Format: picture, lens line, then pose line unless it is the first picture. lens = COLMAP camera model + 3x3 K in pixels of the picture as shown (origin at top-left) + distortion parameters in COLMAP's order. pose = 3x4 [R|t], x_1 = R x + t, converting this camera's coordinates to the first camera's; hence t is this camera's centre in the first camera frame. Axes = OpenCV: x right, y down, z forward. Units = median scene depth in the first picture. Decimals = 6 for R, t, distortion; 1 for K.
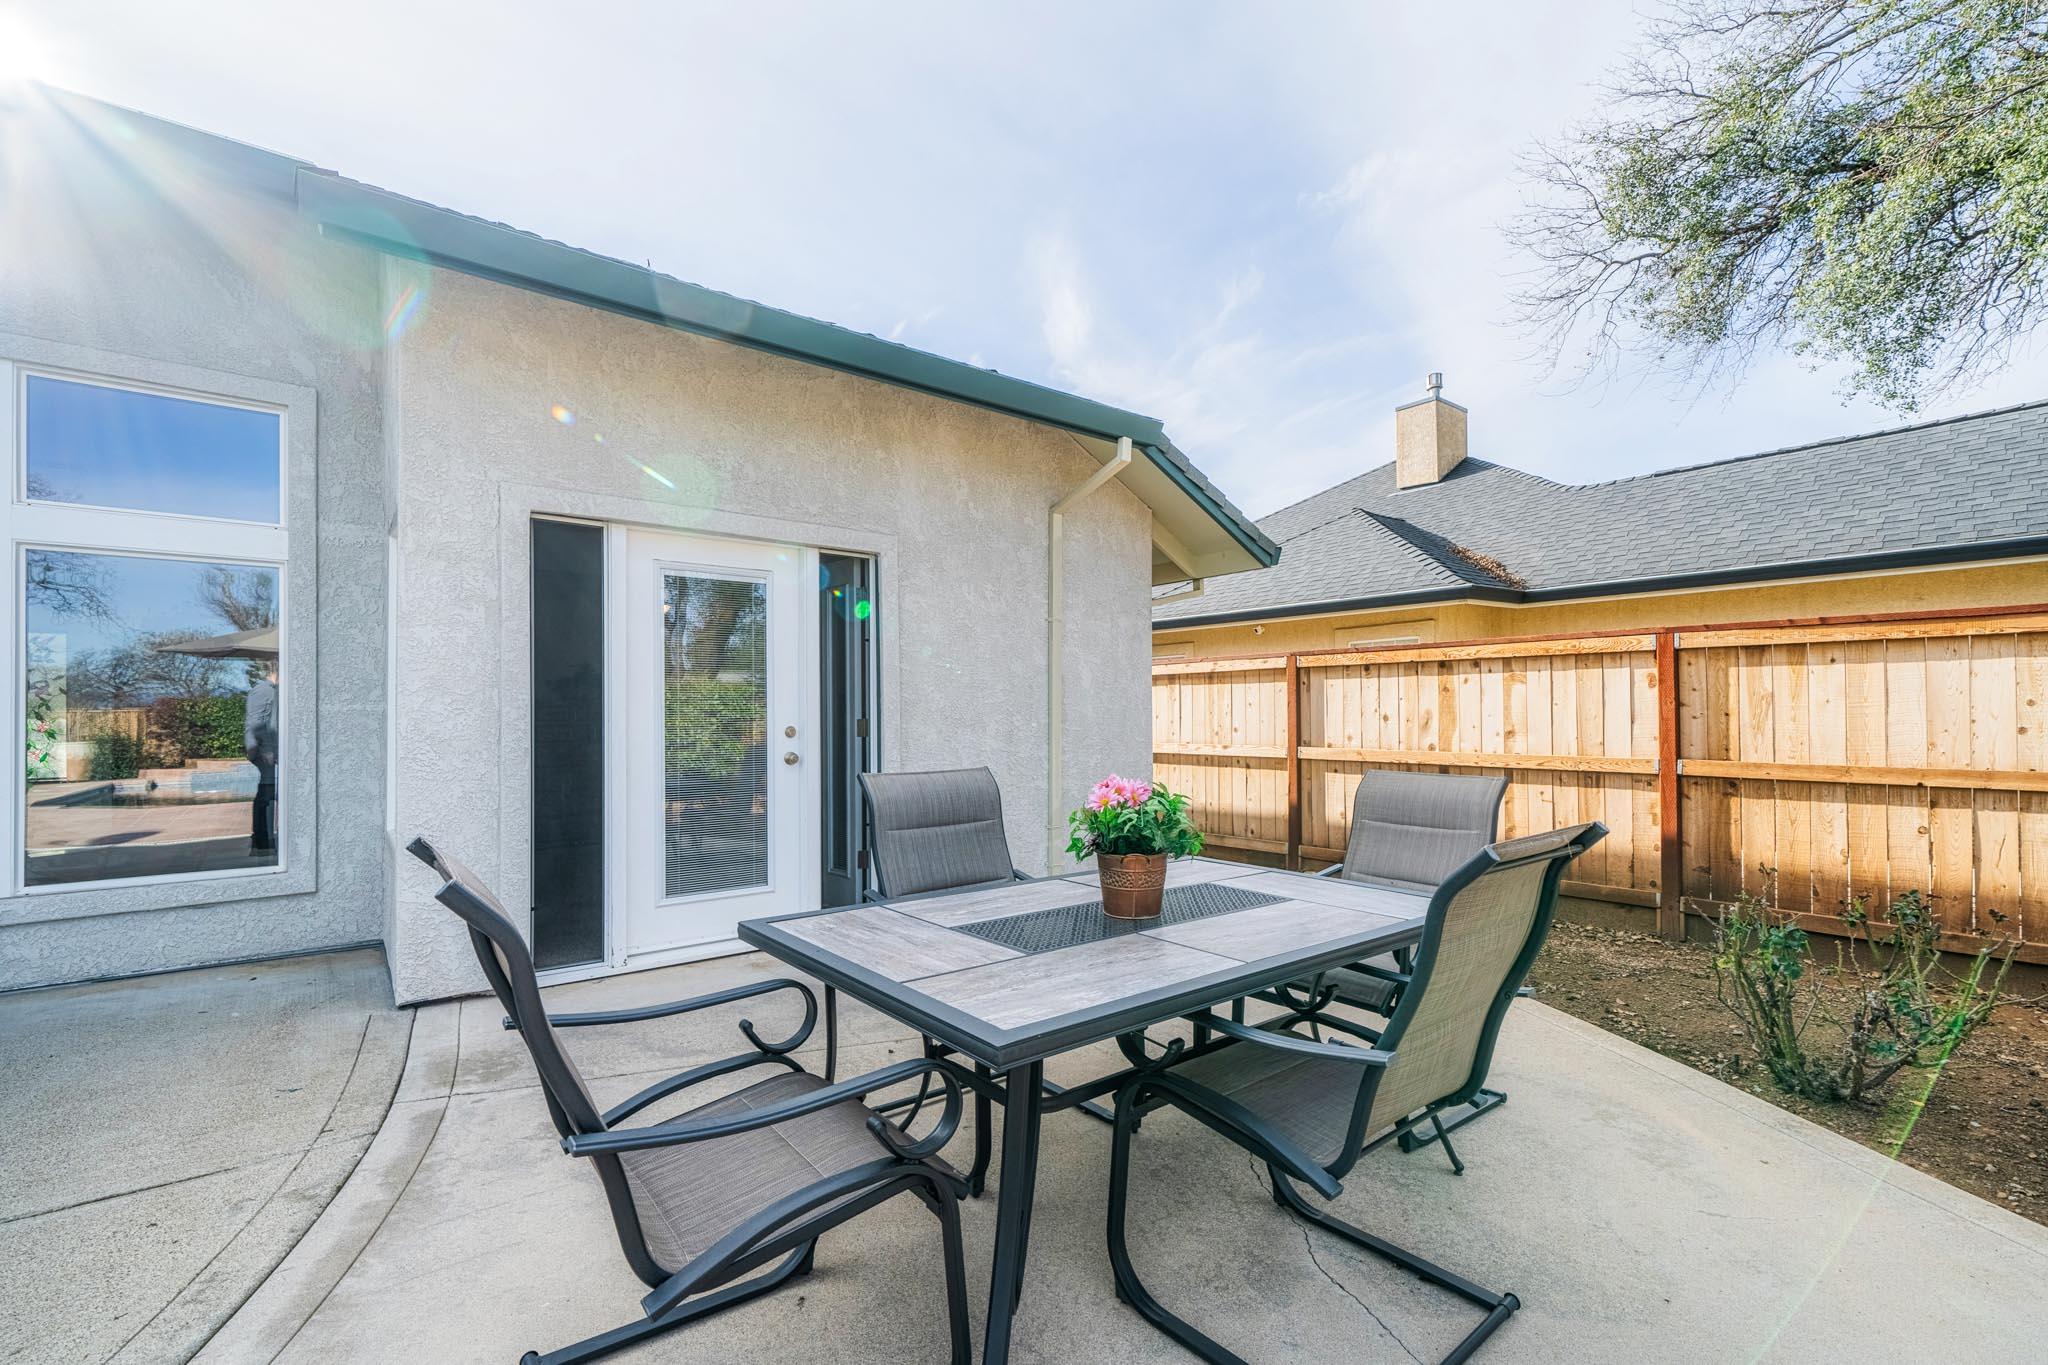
lens RADIAL K [[857.9, 0, 1037.7], [0, 857.9, 708.0], [0, 0, 1]] dist [0.000107, 0.000003]
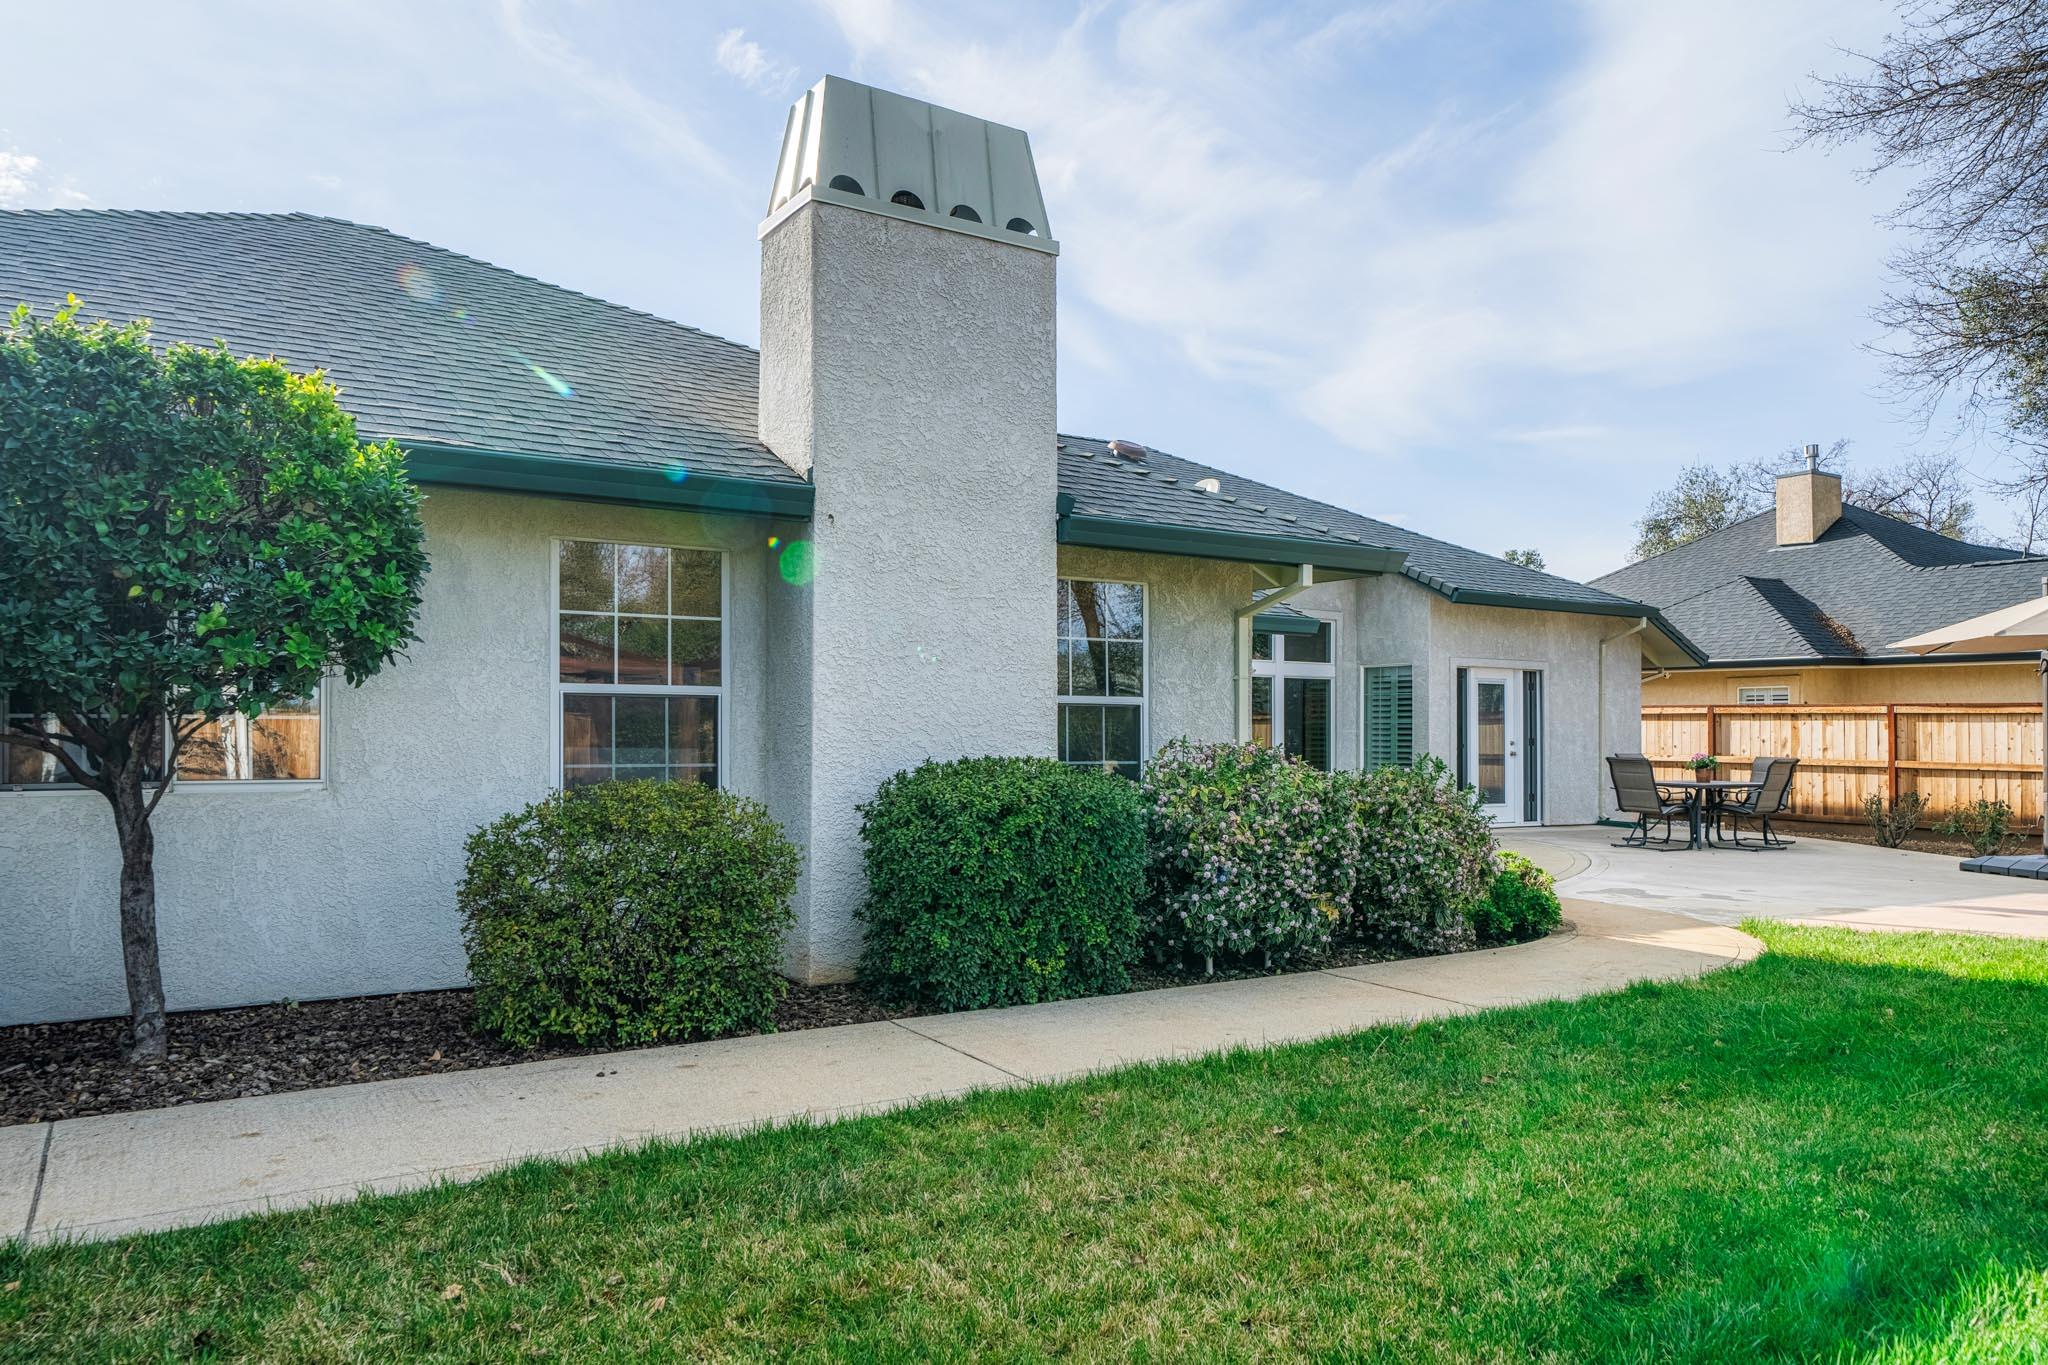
lens RADIAL K [[1358.7, 0, 1013.6], [0, 1358.7, 722.8], [0, 0, 1]] dist [0.000594, -0.007386]
pose [[0.992775, 0.012870, -0.119298, -1.091727], [-0.012260, 0.999908, 0.005848, -0.032235], [0.119363, -0.004343, 0.992841, -2.695899]]
